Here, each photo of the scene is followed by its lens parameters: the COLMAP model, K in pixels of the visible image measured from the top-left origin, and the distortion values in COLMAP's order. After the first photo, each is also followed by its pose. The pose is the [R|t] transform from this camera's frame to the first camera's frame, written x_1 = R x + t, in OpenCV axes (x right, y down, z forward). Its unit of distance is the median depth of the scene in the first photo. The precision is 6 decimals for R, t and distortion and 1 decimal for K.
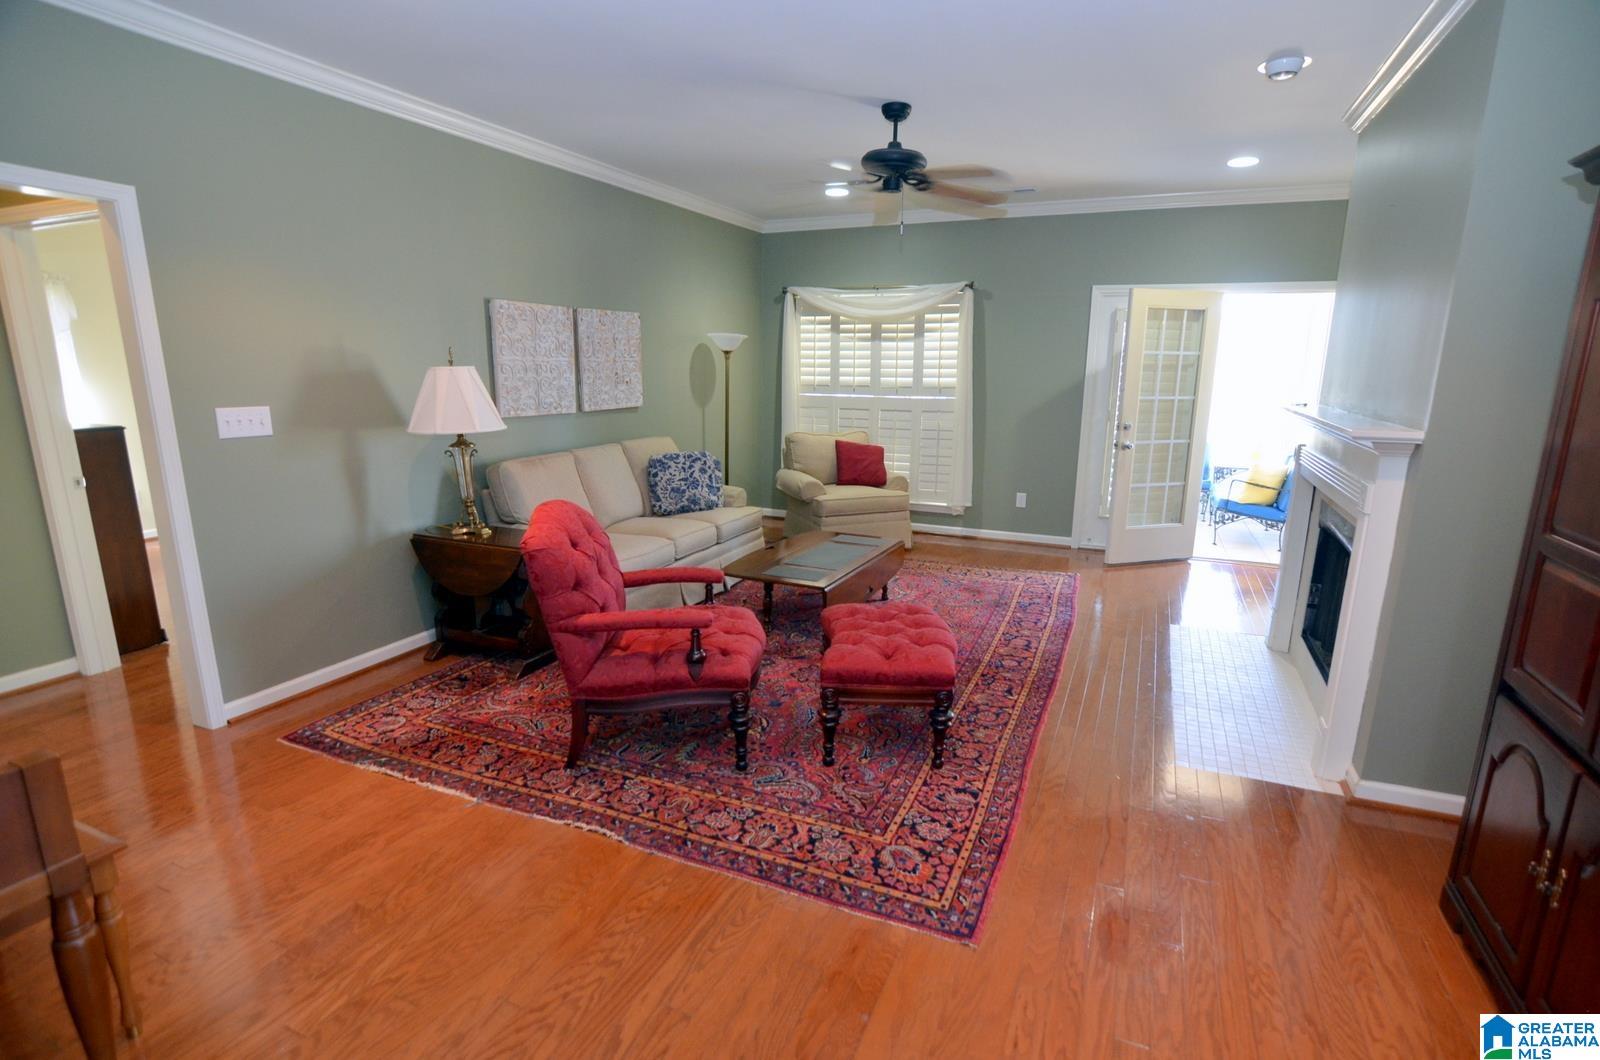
lens RADIAL K [[776.6, 0, 802.6], [0, 776.6, 544.5], [0, 0, 1]] dist [-0.031006, 0.010625]
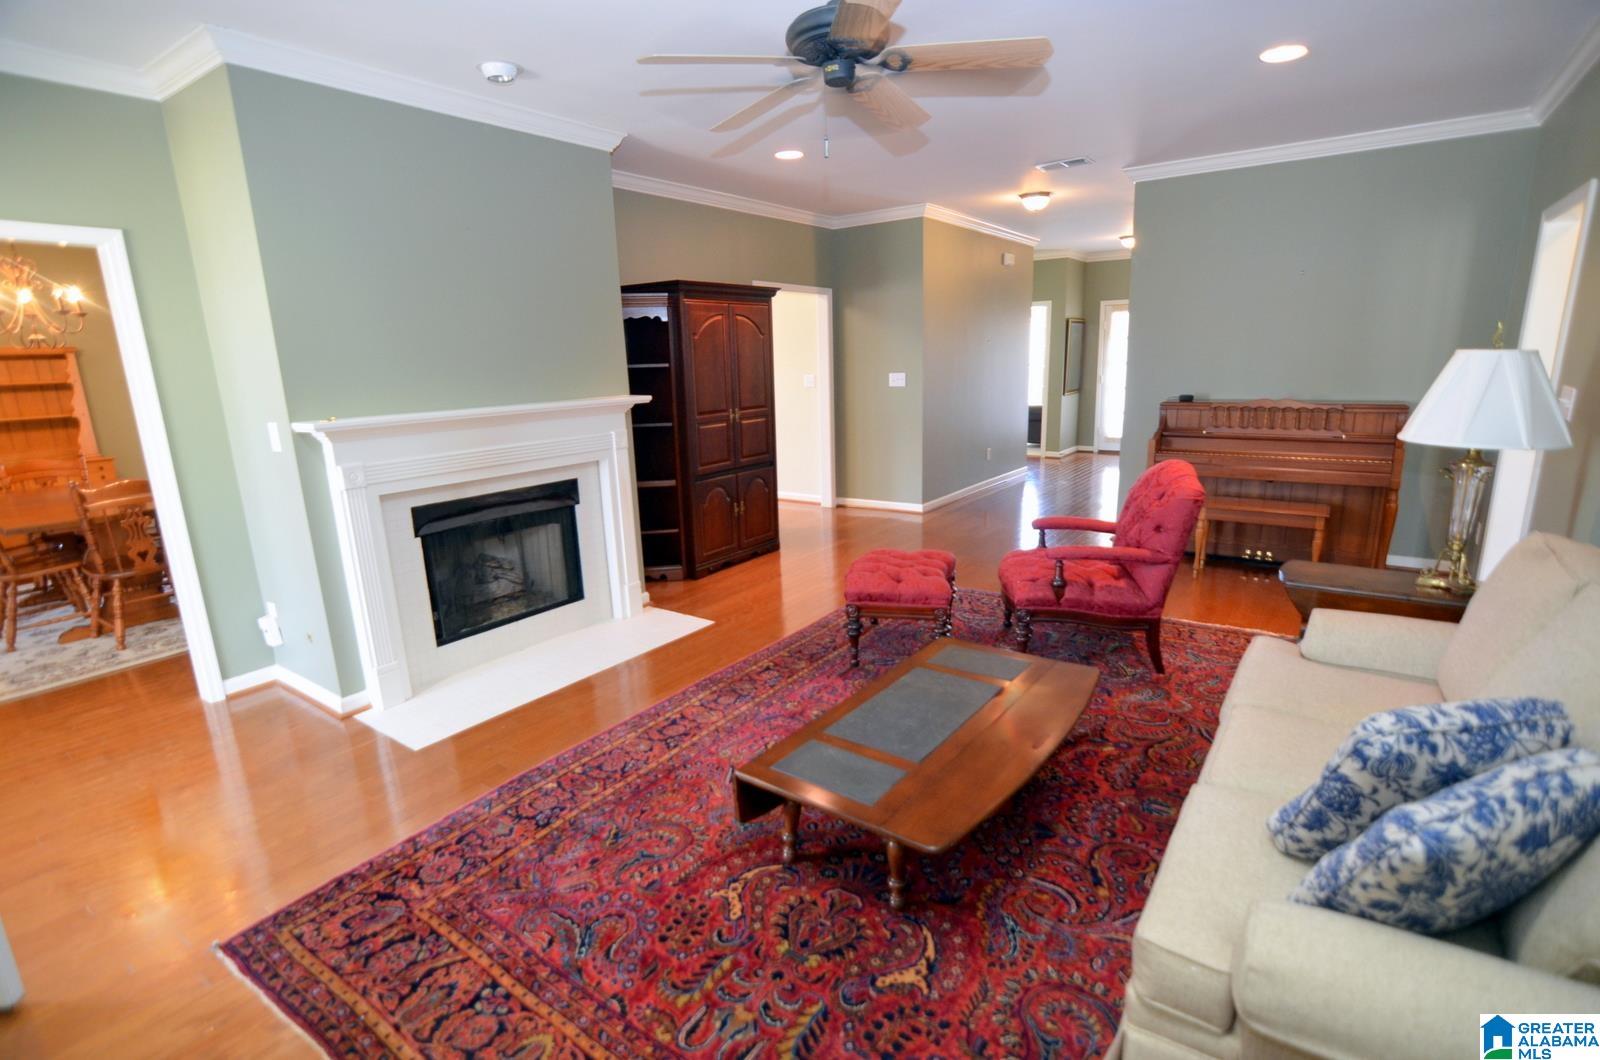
lens RADIAL K [[776.6, 0, 802.6], [0, 776.6, 544.5], [0, 0, 1]] dist [-0.031006, 0.010625]
pose [[-0.980780, -0.023643, 0.193678, 0.014772], [0.067575, 0.890039, 0.450848, -0.353524], [-0.183041, 0.455270, -0.871335, 1.486549]]
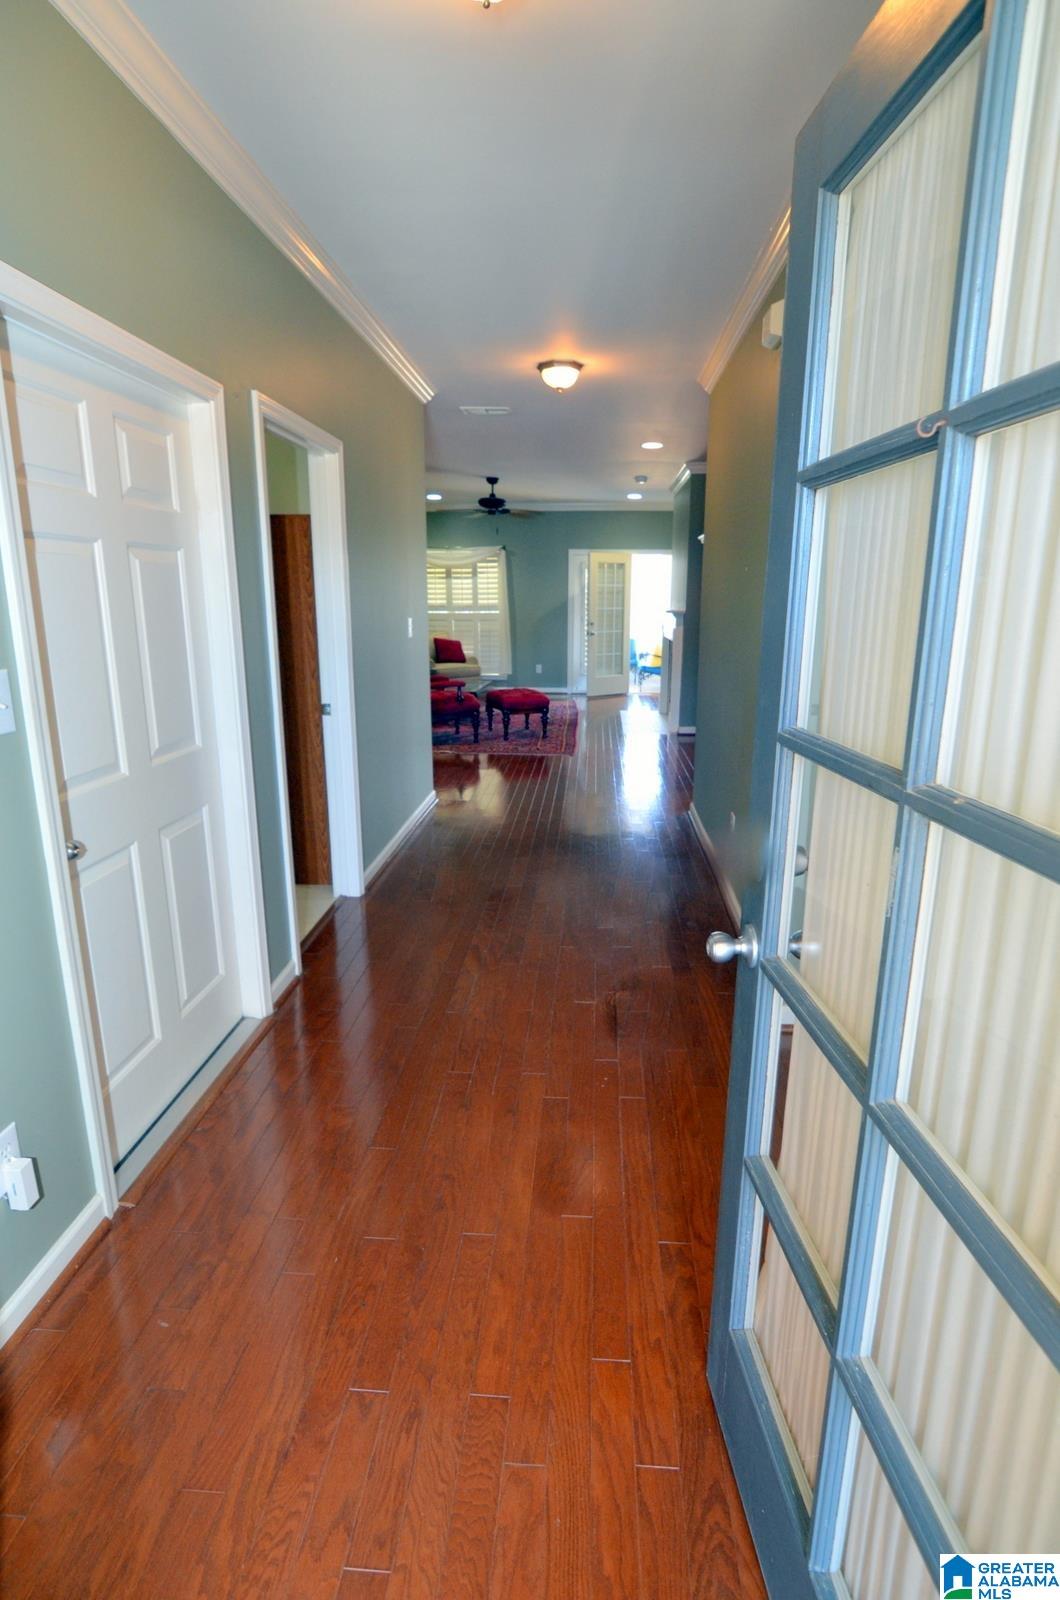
lens RADIAL K [[776.6, 0, 536.5], [0, 776.6, 789.1], [0, 0, 1]] dist [-0.031006, 0.010625]
pose [[0.941573, -0.085021, 0.325900, -0.489175], [0.079832, 0.996378, 0.029291, 0.247845], [-0.327210, -0.001562, 0.944950, -1.021232]]
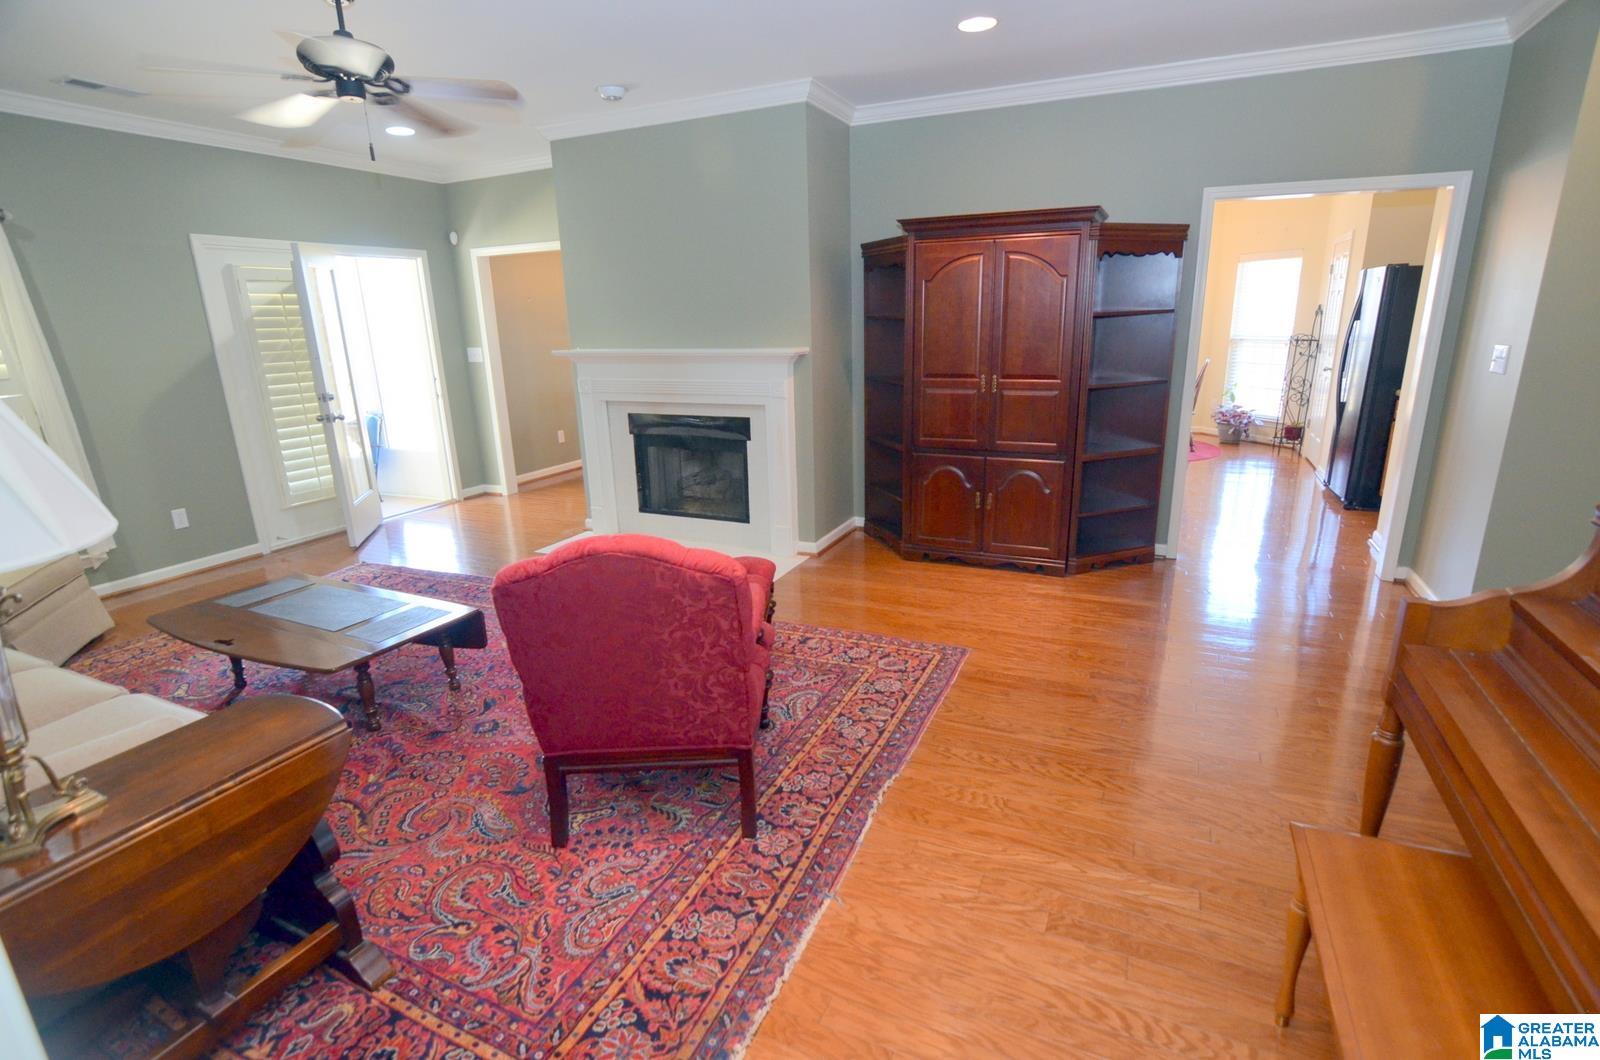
lens RADIAL K [[776.6, 0, 802.6], [0, 776.6, 544.5], [0, 0, 1]] dist [-0.031006, 0.010625]
pose [[0.012130, -0.288521, 0.957397, -0.630669], [0.252780, 0.927252, 0.276234, -0.126184], [-0.967448, 0.238660, 0.084180, 0.525836]]
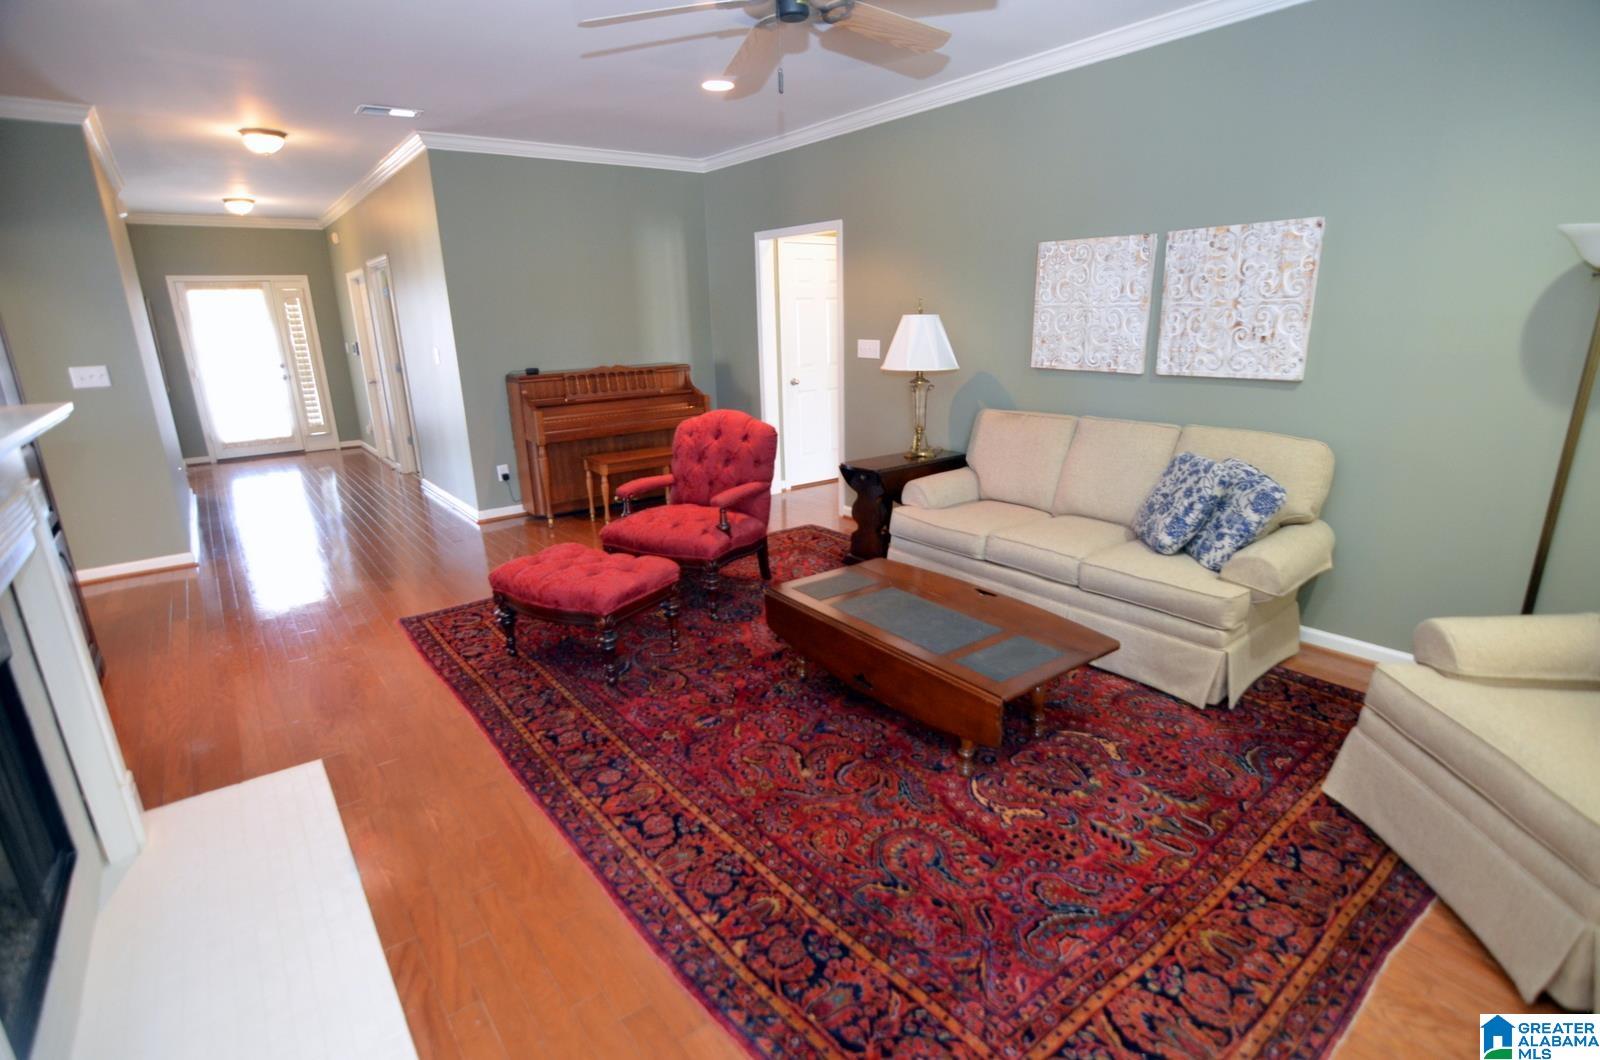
lens RADIAL K [[777.5, 0, 808.3], [0, 777.5, 537.1], [0, 0, 1]] dist [-0.054335, 0.033265]
pose [[-0.463821, 0.249462, -0.850082, 0.618912], [-0.181263, 0.912517, 0.366684, -0.271010], [0.867187, 0.324164, -0.378026, 1.180688]]
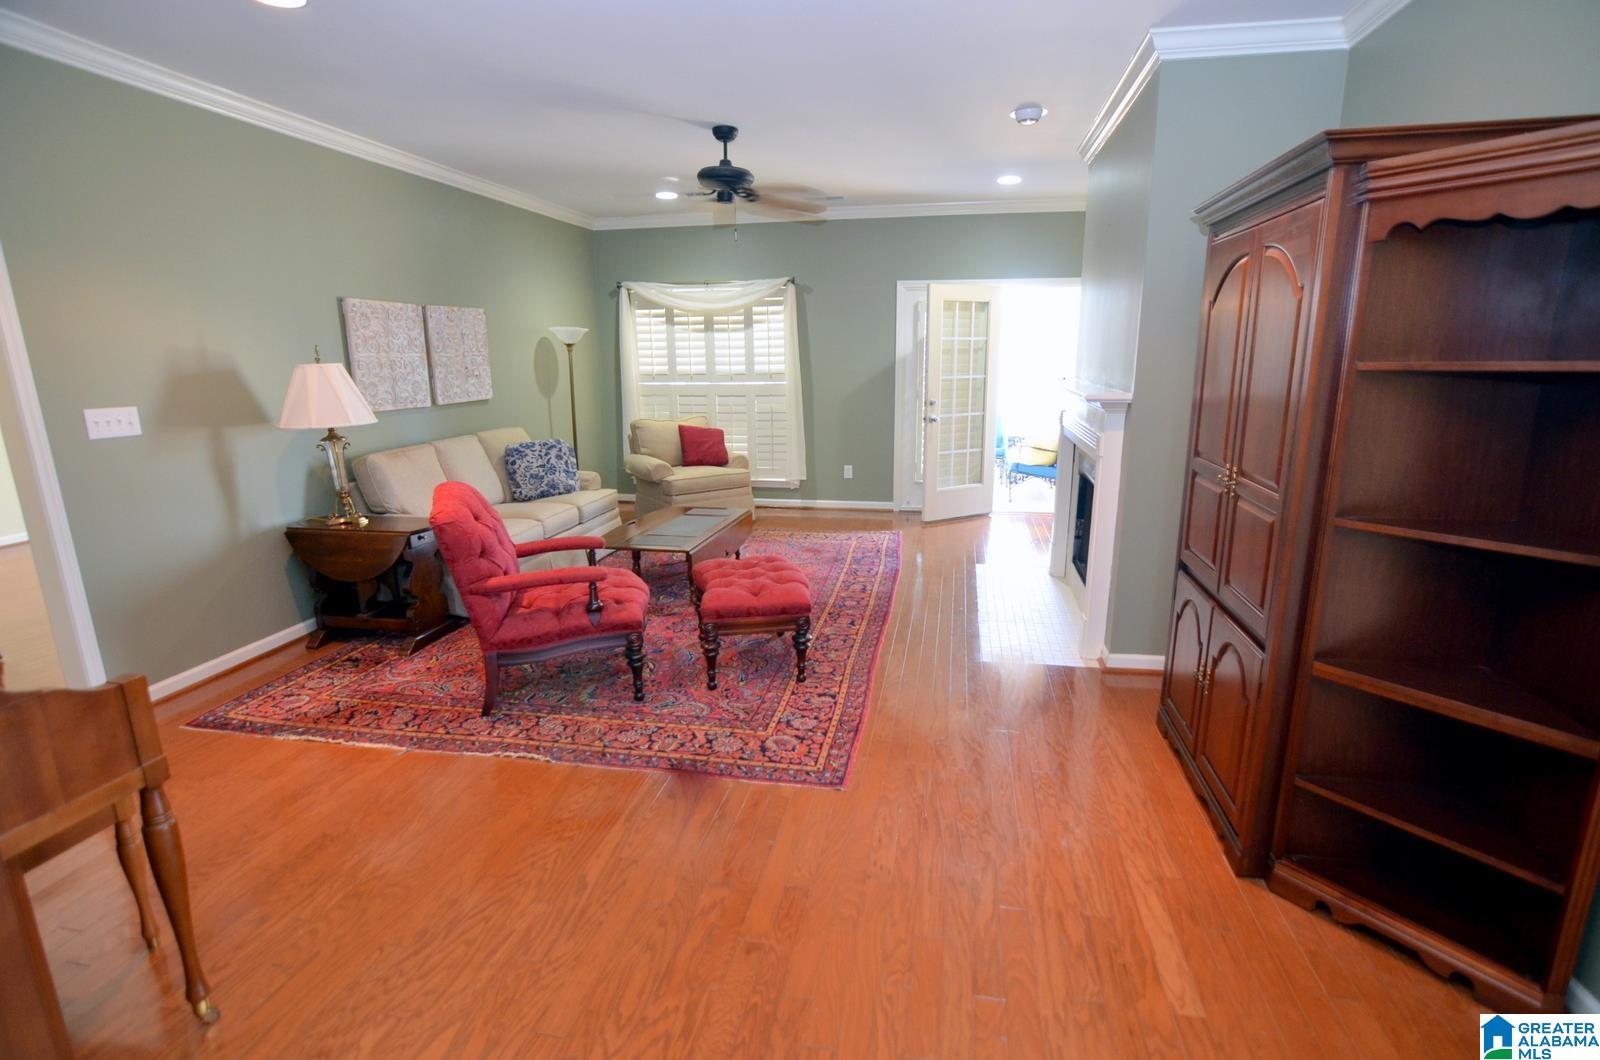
lens RADIAL K [[776.6, 0, 802.6], [0, 776.6, 544.5], [0, 0, 1]] dist [-0.031006, 0.010625]
pose [[0.974233, -0.070727, 0.214169, -0.047078], [0.067952, 0.997482, 0.020301, 0.030602], [-0.215065, -0.005225, 0.976586, -0.130795]]
